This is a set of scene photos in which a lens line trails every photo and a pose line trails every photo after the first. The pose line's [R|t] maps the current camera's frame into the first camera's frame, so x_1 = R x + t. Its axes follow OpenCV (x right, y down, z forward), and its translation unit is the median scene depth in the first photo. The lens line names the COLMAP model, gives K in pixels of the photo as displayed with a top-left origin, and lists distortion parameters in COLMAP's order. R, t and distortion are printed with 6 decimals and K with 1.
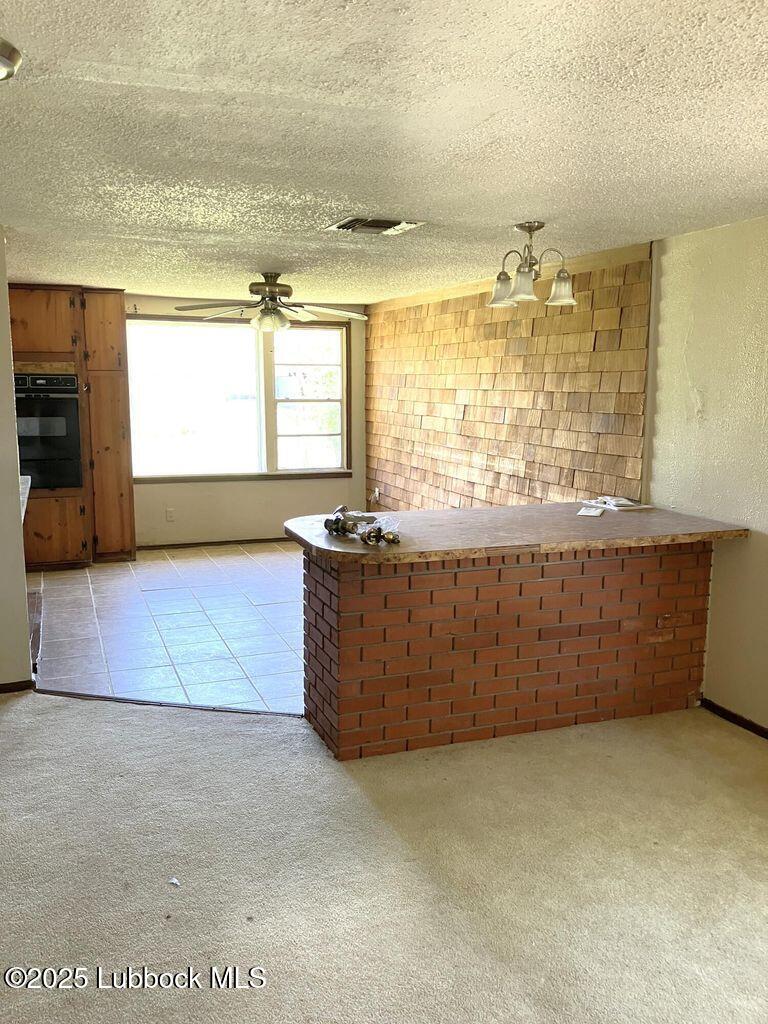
lens RADIAL K [[834.5, 0, 372.3], [0, 834.5, 493.2], [0, 0, 1]] dist [0.007410, 0.001884]
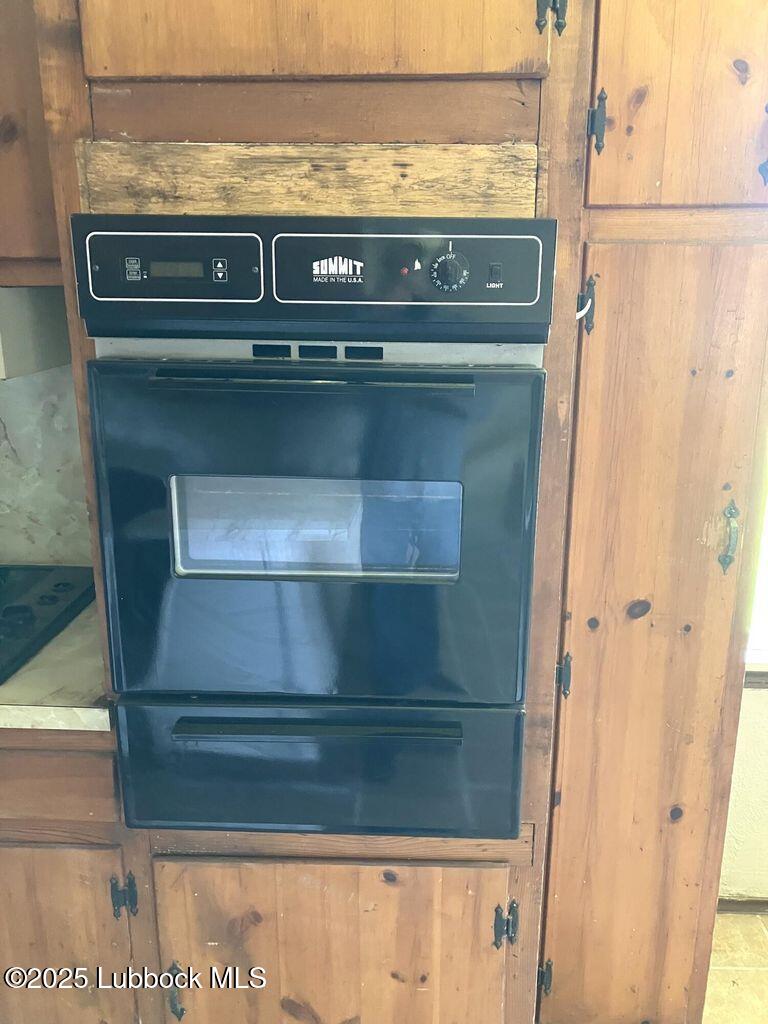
lens RADIAL K [[834.5, 0, 395.6], [0, 834.5, 510.6], [0, 0, 1]] dist [0.007410, 0.001884]
pose [[0.920213, 0.113292, -0.374663, -0.310464], [-0.058555, 0.986269, 0.154414, -0.109315], [0.387012, -0.120155, 0.914212, 0.825621]]
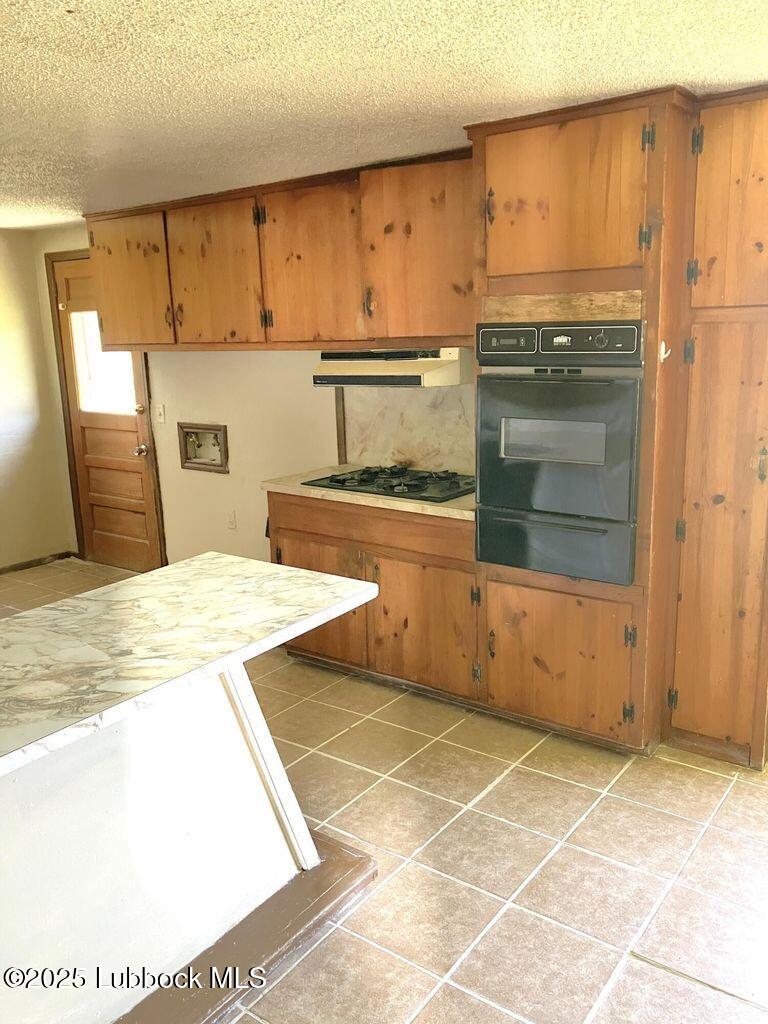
lens RADIAL K [[834.5, 0, 393.7], [0, 834.5, 503.7], [0, 0, 1]] dist [0.007410, 0.001884]
pose [[0.544672, 0.164985, -0.822260, -0.067572], [-0.081893, 0.986236, 0.143640, -0.101395], [0.834641, -0.010900, 0.550686, 0.664442]]
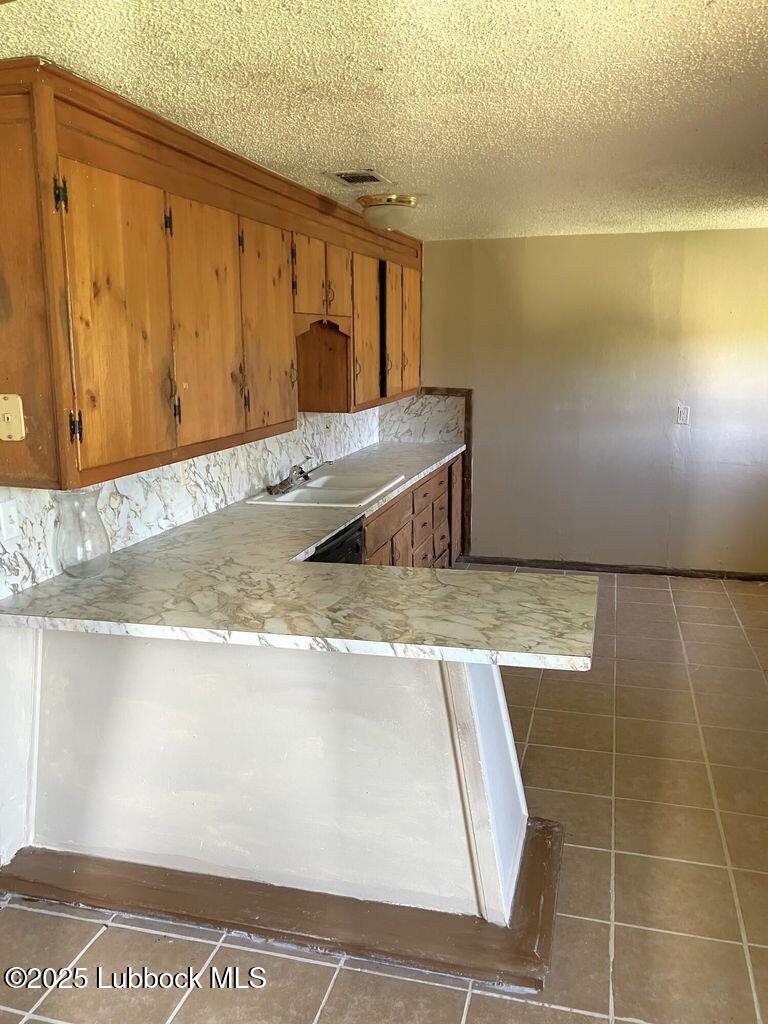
lens RADIAL K [[827.4, 0, 389.6], [0, 827.4, 509.8], [0, 0, 1]] dist [0.024890, -0.044412]
pose [[-0.583986, 0.165677, -0.794677, -0.097870], [-0.098593, 0.957228, 0.272019, -0.133918], [0.805754, 0.237206, -0.542673, 0.930993]]
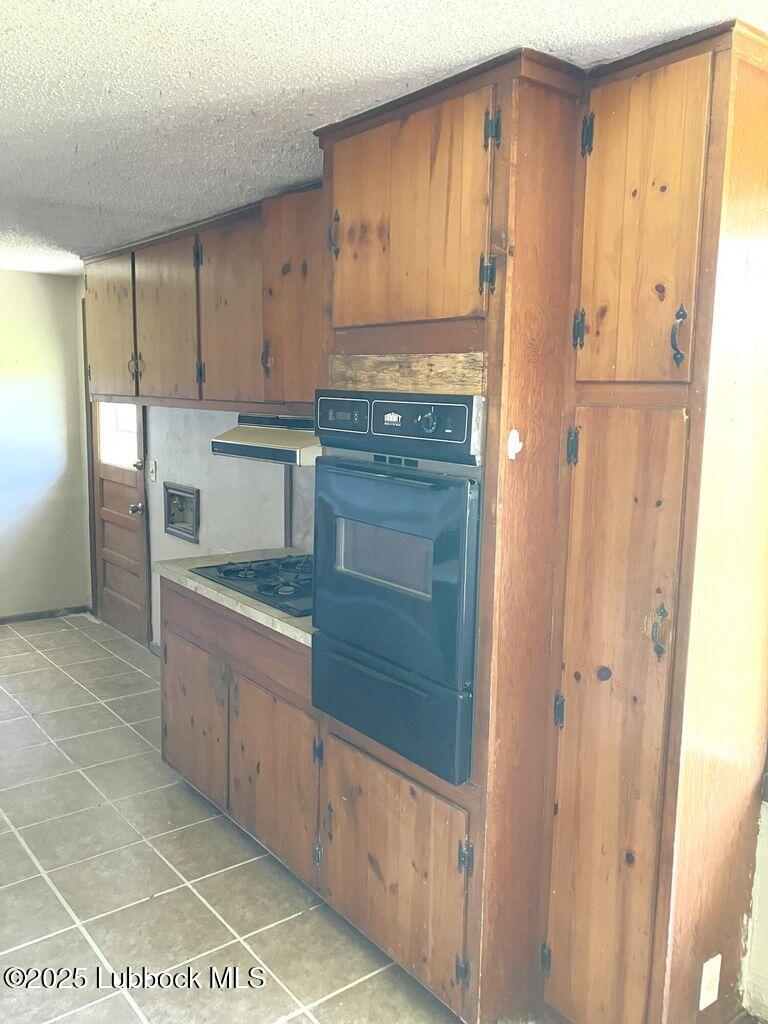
lens RADIAL K [[827.4, 0, 410.0], [0, 827.4, 502.7], [0, 0, 1]] dist [0.024890, -0.044412]
pose [[0.319468, 0.142560, -0.936812, -0.099123], [-0.142051, 0.984652, 0.101399, -0.130737], [0.936889, 0.100682, 0.334815, 0.881002]]
